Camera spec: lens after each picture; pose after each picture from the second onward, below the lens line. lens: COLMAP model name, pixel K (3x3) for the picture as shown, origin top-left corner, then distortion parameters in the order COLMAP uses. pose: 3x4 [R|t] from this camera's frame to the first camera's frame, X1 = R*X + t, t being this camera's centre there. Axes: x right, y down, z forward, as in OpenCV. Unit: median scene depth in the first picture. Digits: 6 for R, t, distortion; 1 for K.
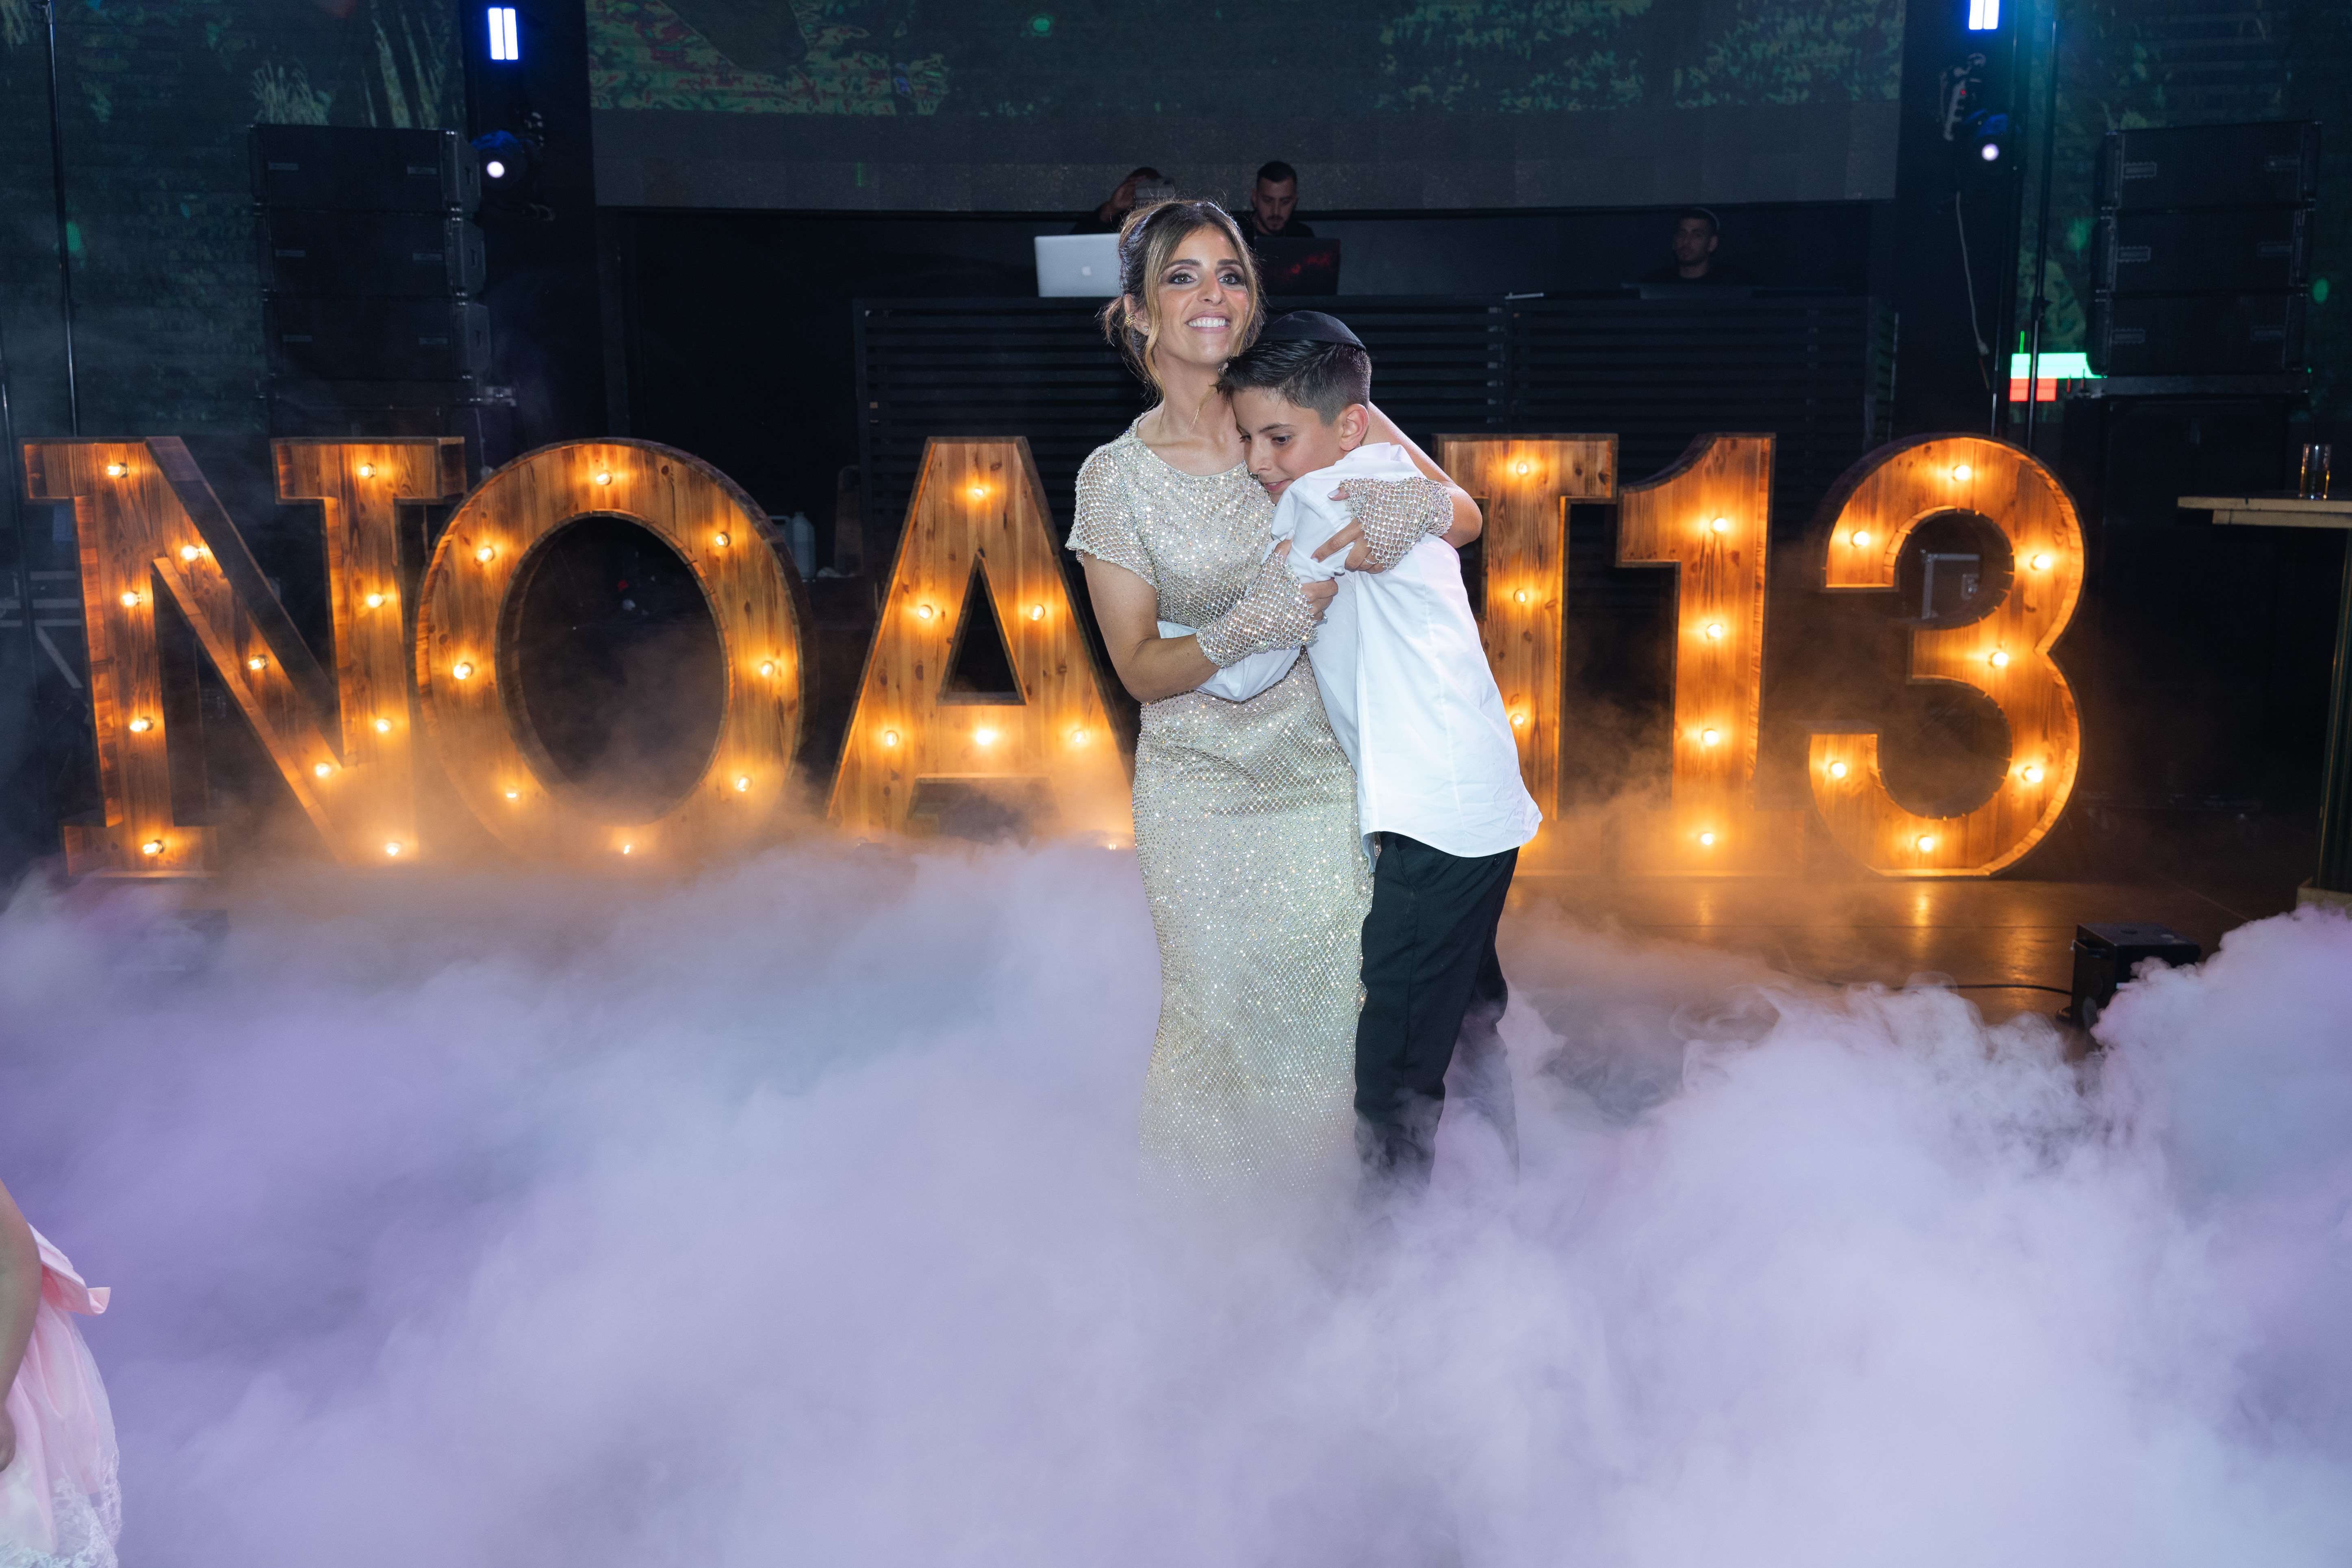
lens RADIAL K [[1912.5, 0, 1198.6], [0, 1912.5, 754.2], [0, 0, 1]] dist [-0.003243, 0.002193]
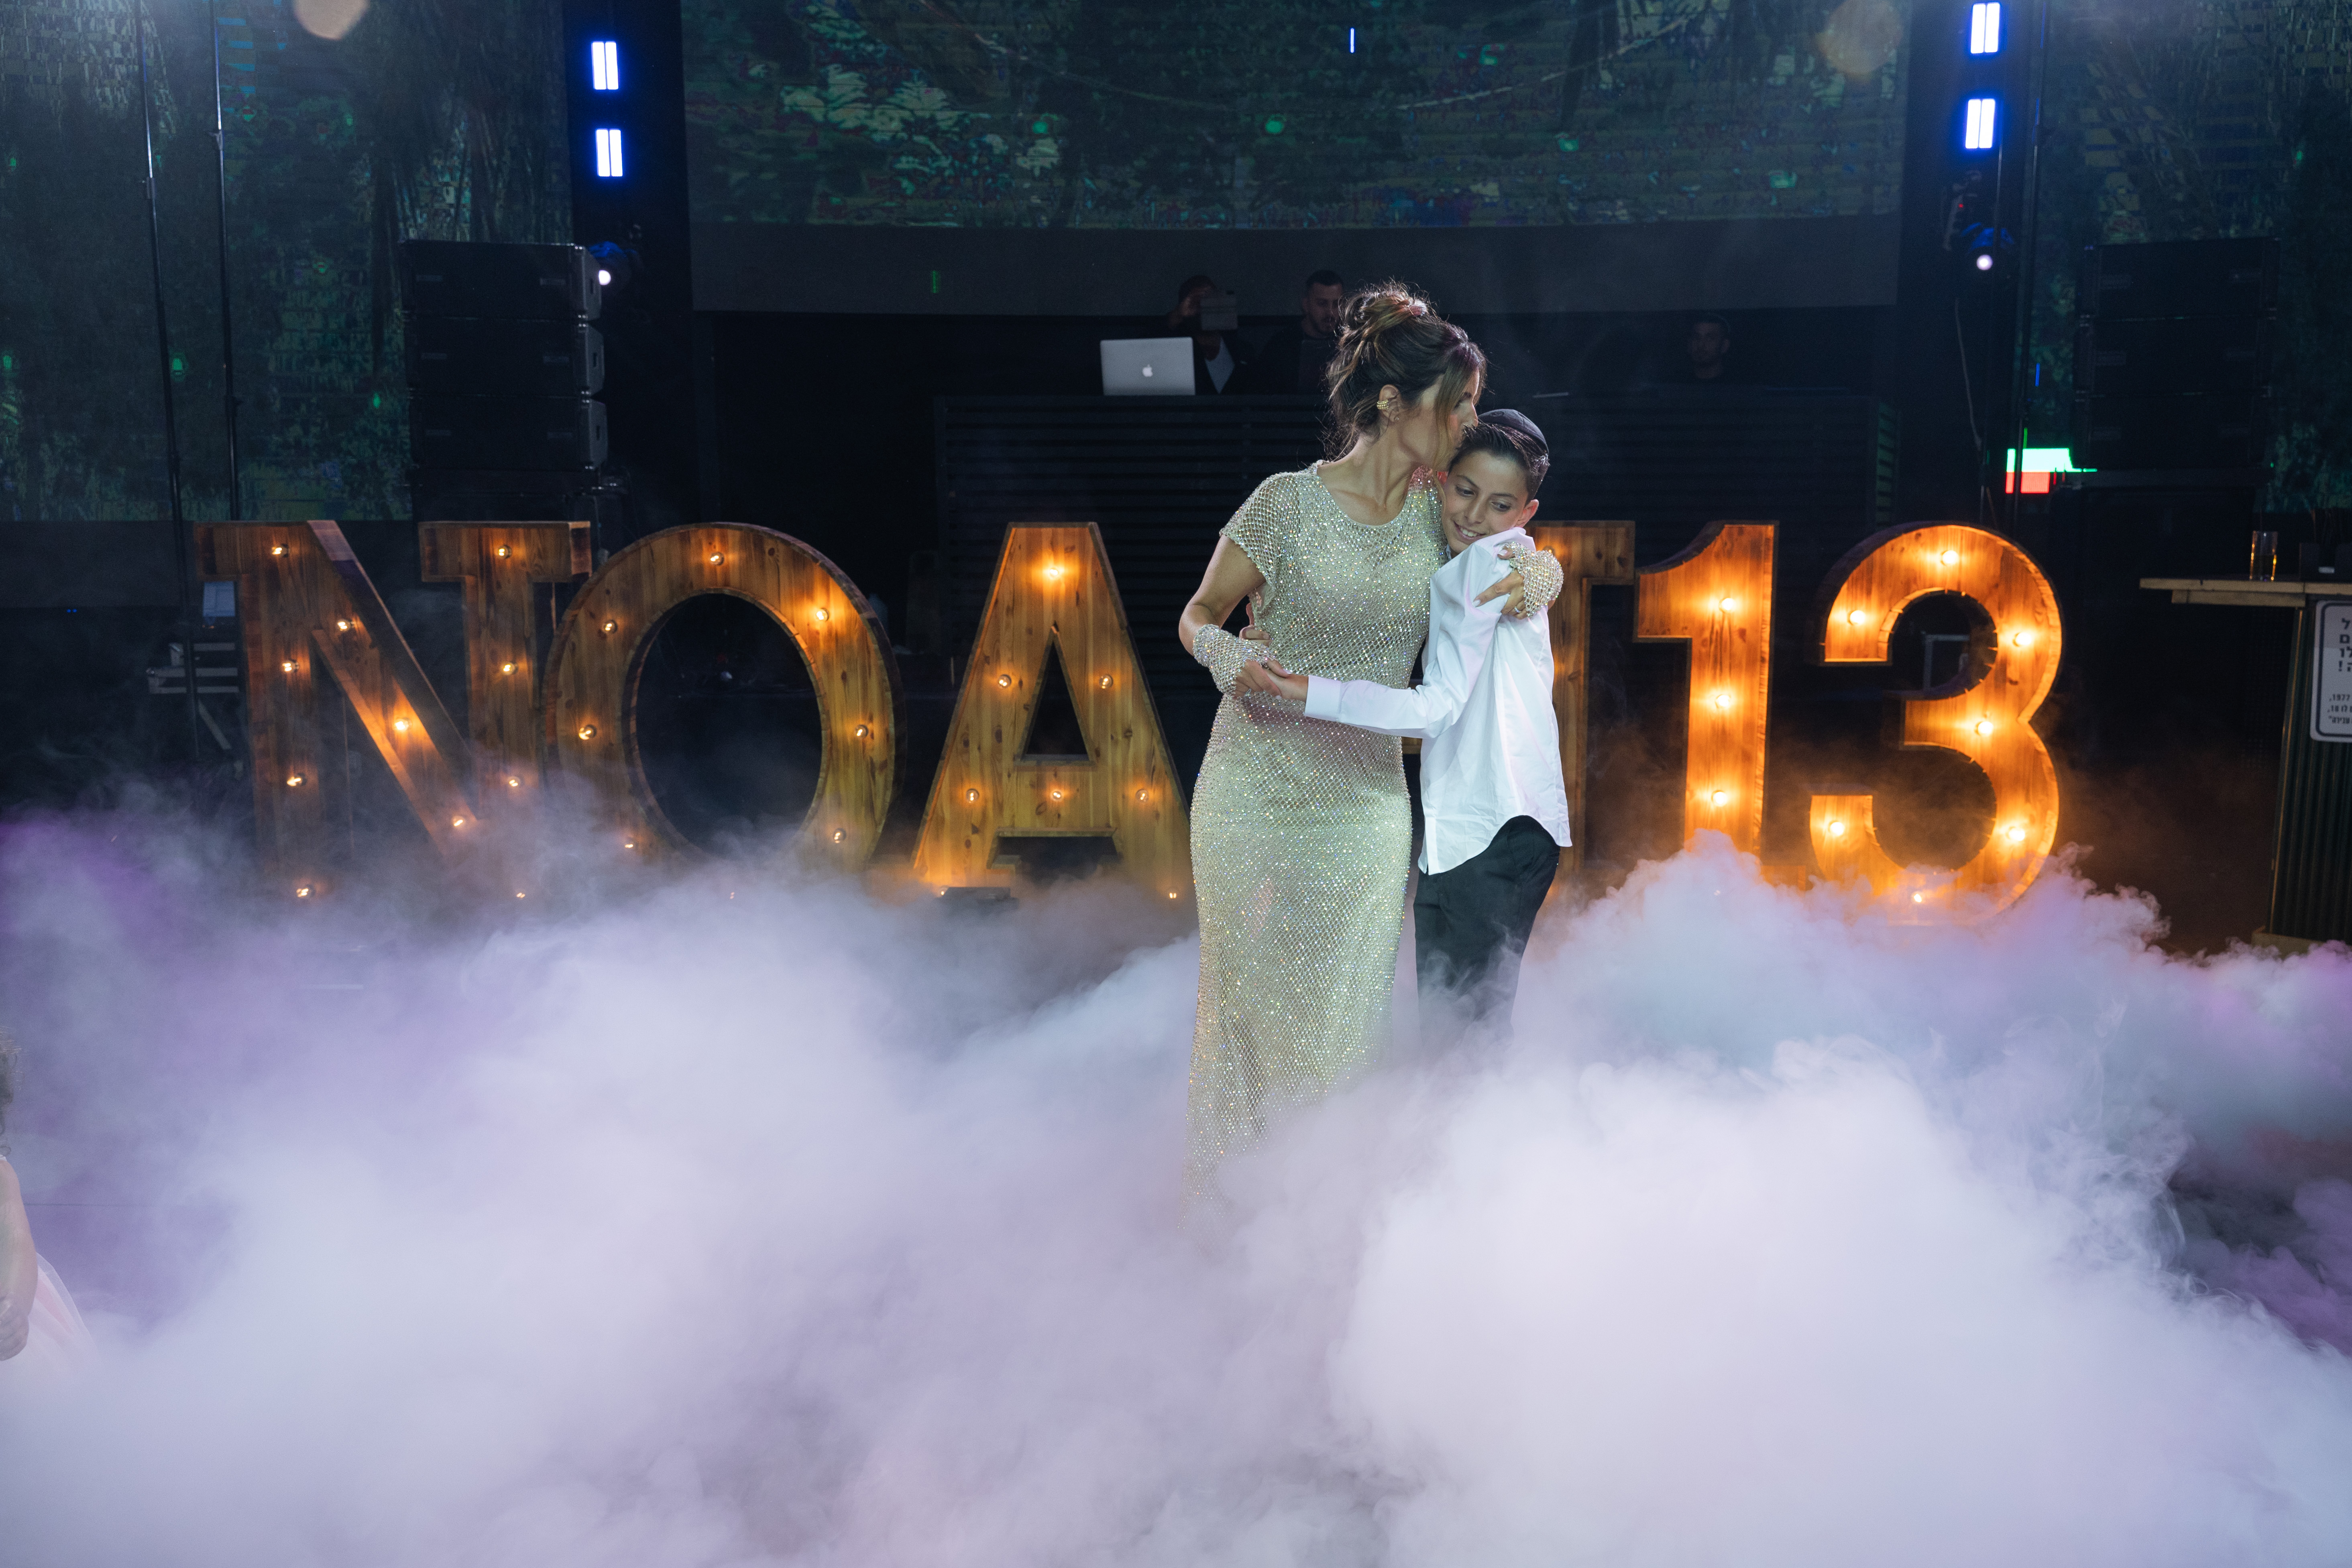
lens RADIAL K [[1879.2, 0, 1202.4], [0, 1879.2, 807.3], [0, 0, 1]] dist [-0.003999, -0.001992]
pose [[0.999865, 0.004727, -0.015717, -0.011317], [-0.004981, 0.999857, -0.016143, 0.015282], [0.015639, 0.016220, 0.999746, -0.080183]]
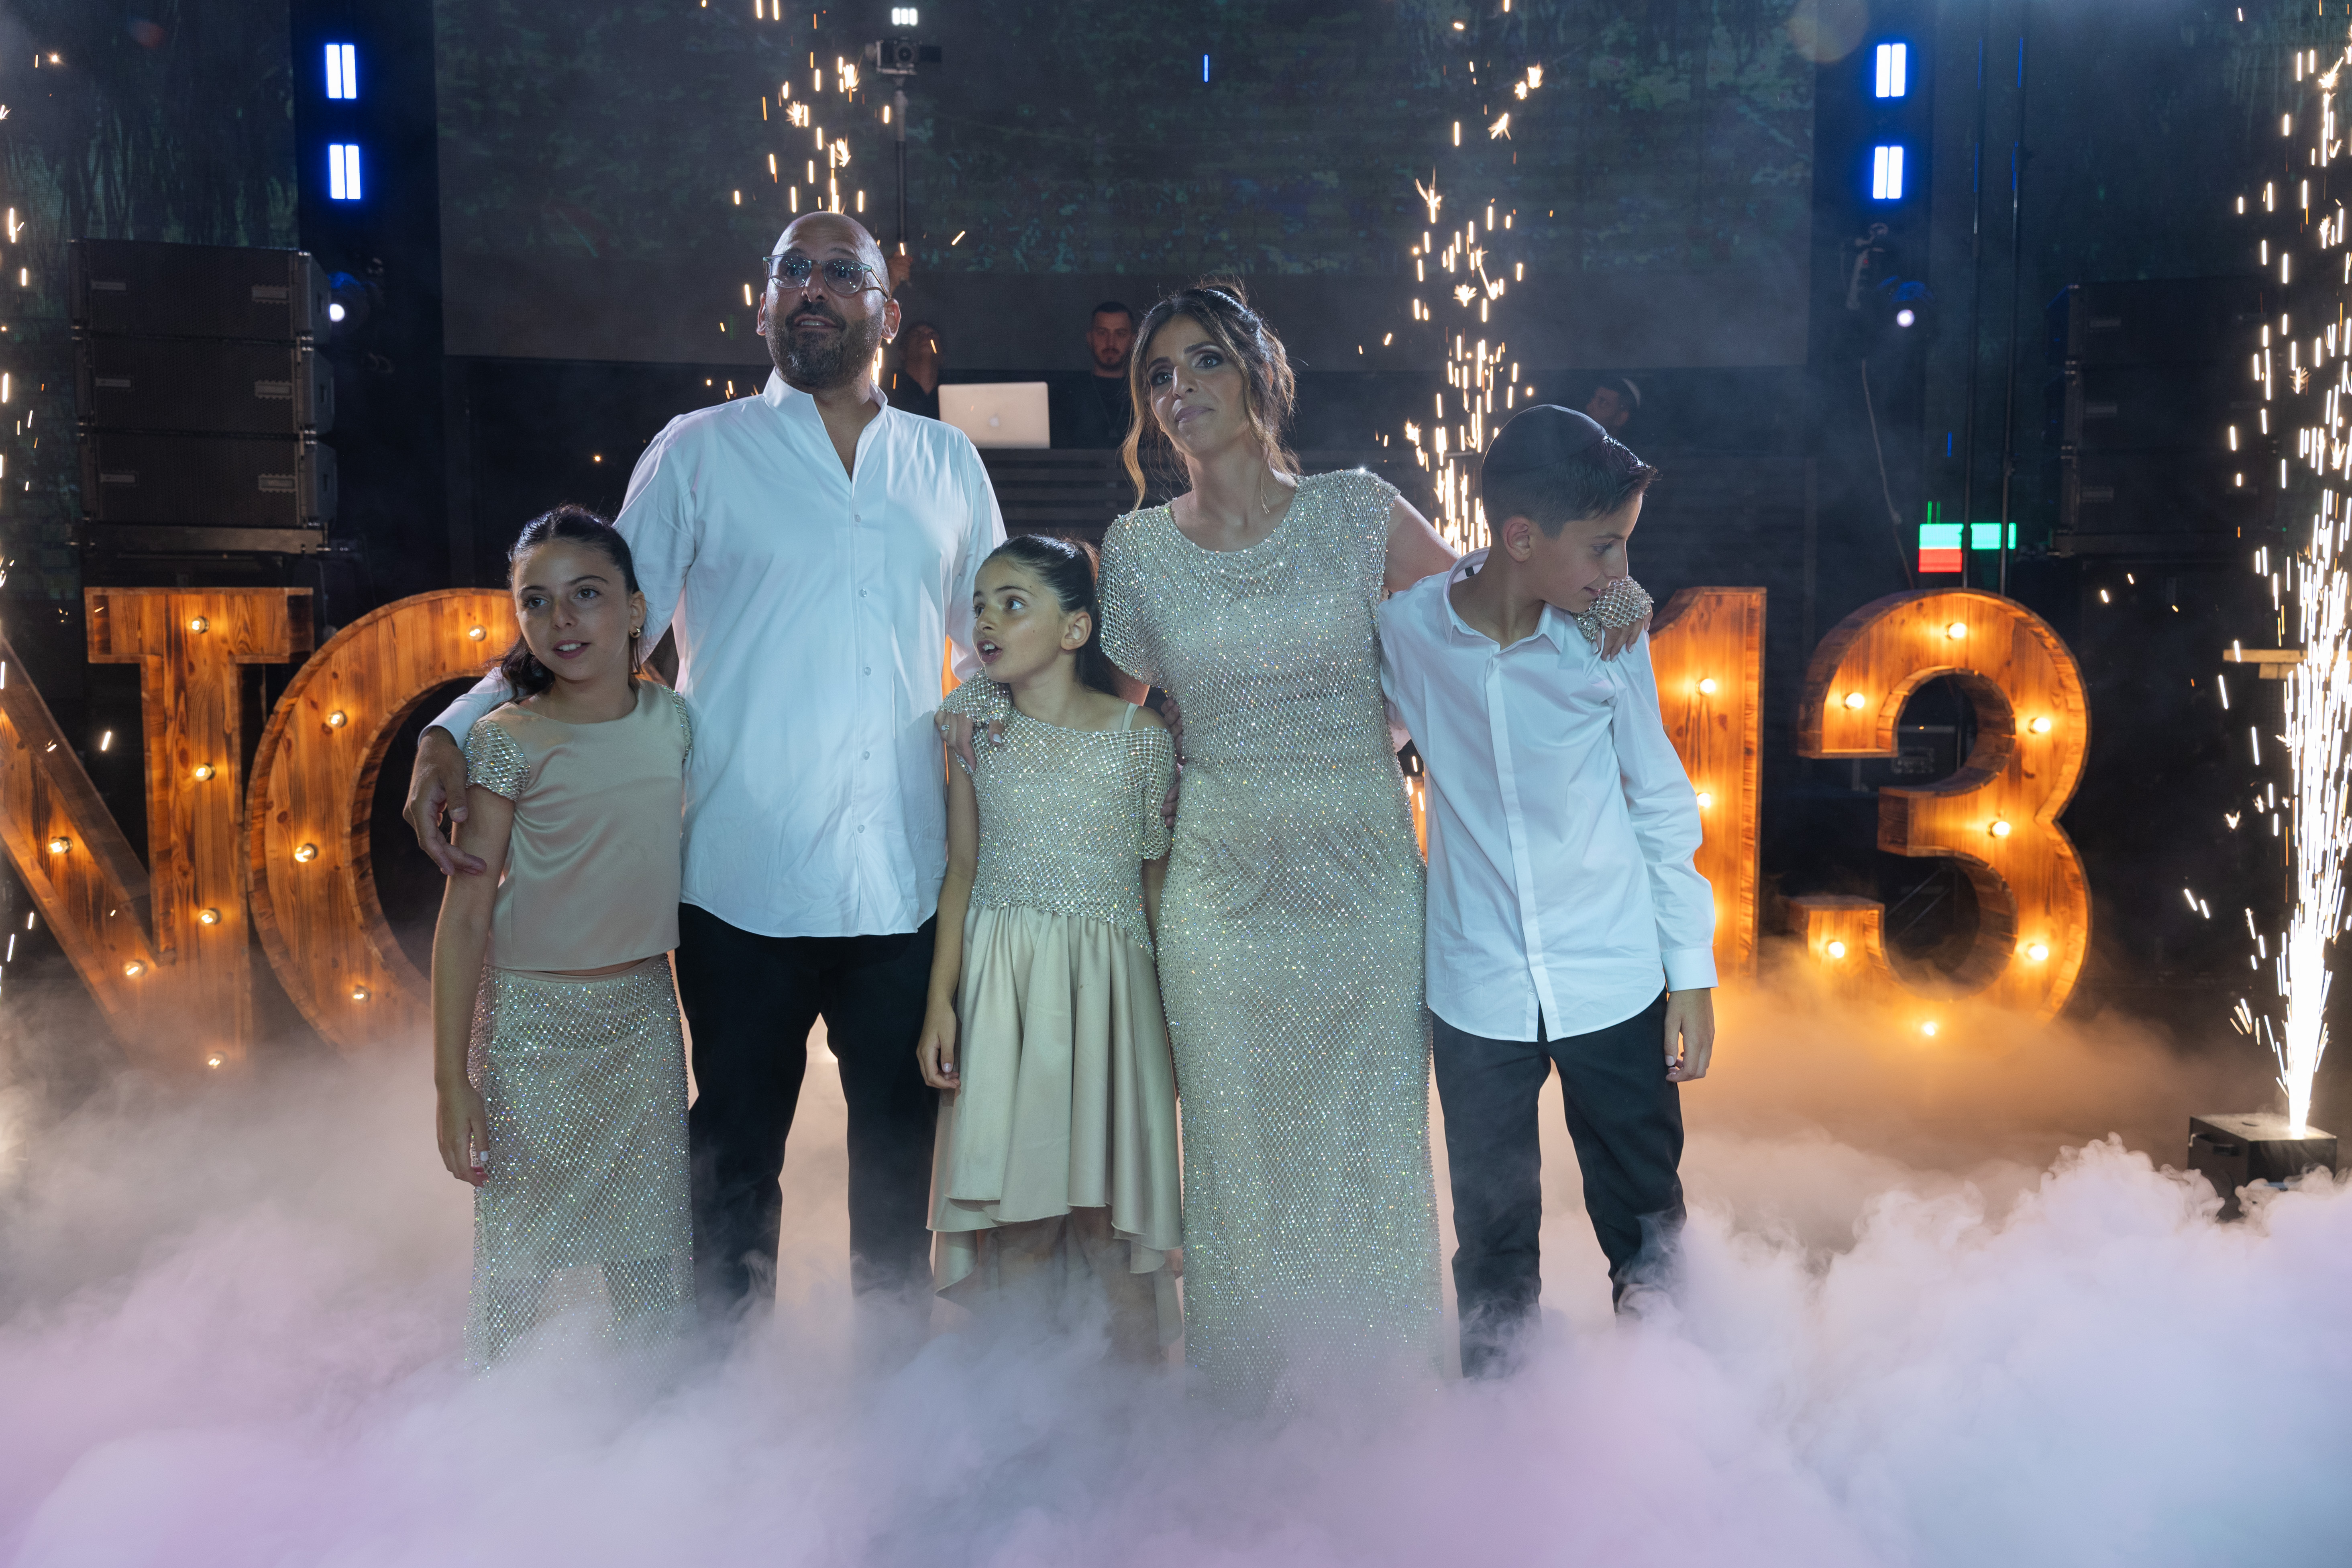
lens RADIAL K [[1902.0, 0, 1152.7], [0, 1902.0, 795.8], [0, 0, 1]] dist [-0.002230, -0.001685]
pose [[0.996648, -0.004959, 0.081653, -0.070772], [0.011355, 0.996884, -0.078056, 0.002176], [-0.081012, 0.078722, 0.993600, 0.106674]]
